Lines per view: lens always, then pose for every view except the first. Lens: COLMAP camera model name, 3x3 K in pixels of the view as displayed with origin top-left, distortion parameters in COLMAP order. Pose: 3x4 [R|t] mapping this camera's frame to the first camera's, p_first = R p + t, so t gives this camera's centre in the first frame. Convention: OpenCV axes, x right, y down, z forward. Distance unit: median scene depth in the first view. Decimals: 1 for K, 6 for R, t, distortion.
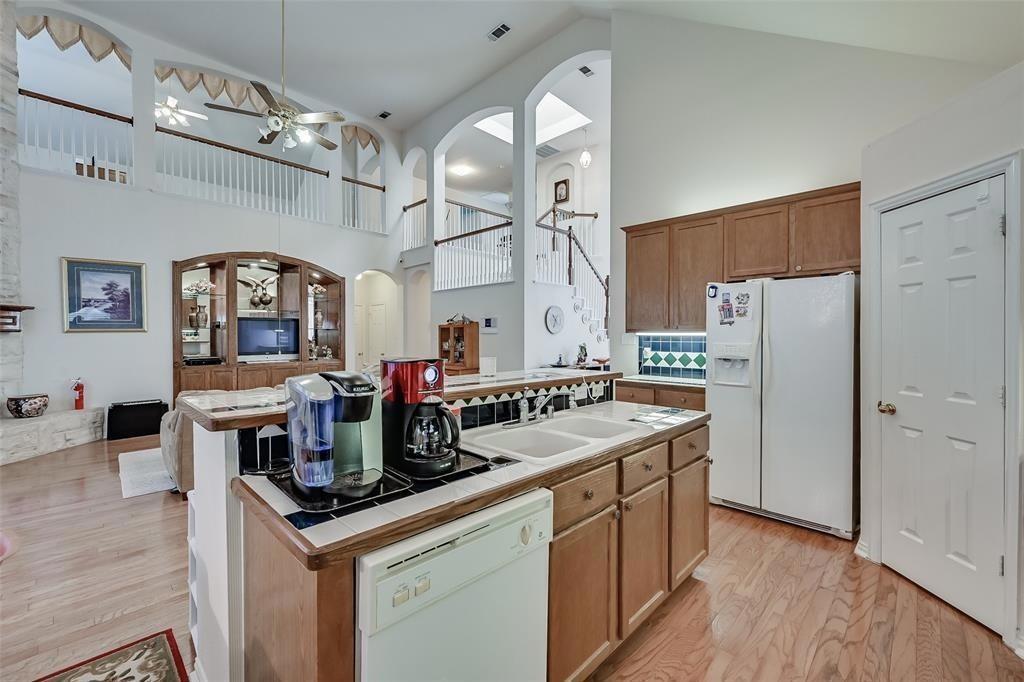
lens RADIAL K [[413.1, 0, 512.0], [0, 413.1, 341.0], [0, 0, 1]] dist [0.000224, -0.000002]
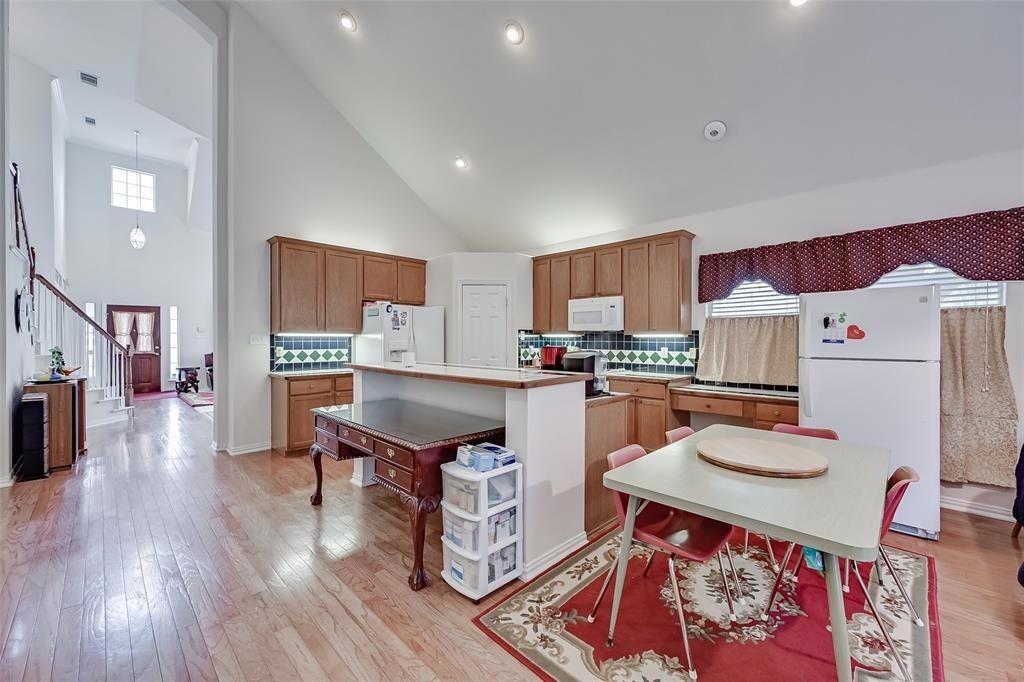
lens RADIAL K [[413.1, 0, 512.0], [0, 413.1, 341.0], [0, 0, 1]] dist [0.000224, -0.000002]
pose [[0.001828, -0.009313, 0.999955, -0.835431], [0.010777, 0.999899, 0.009292, -0.003767], [-0.999940, 0.010759, 0.001929, 0.401821]]
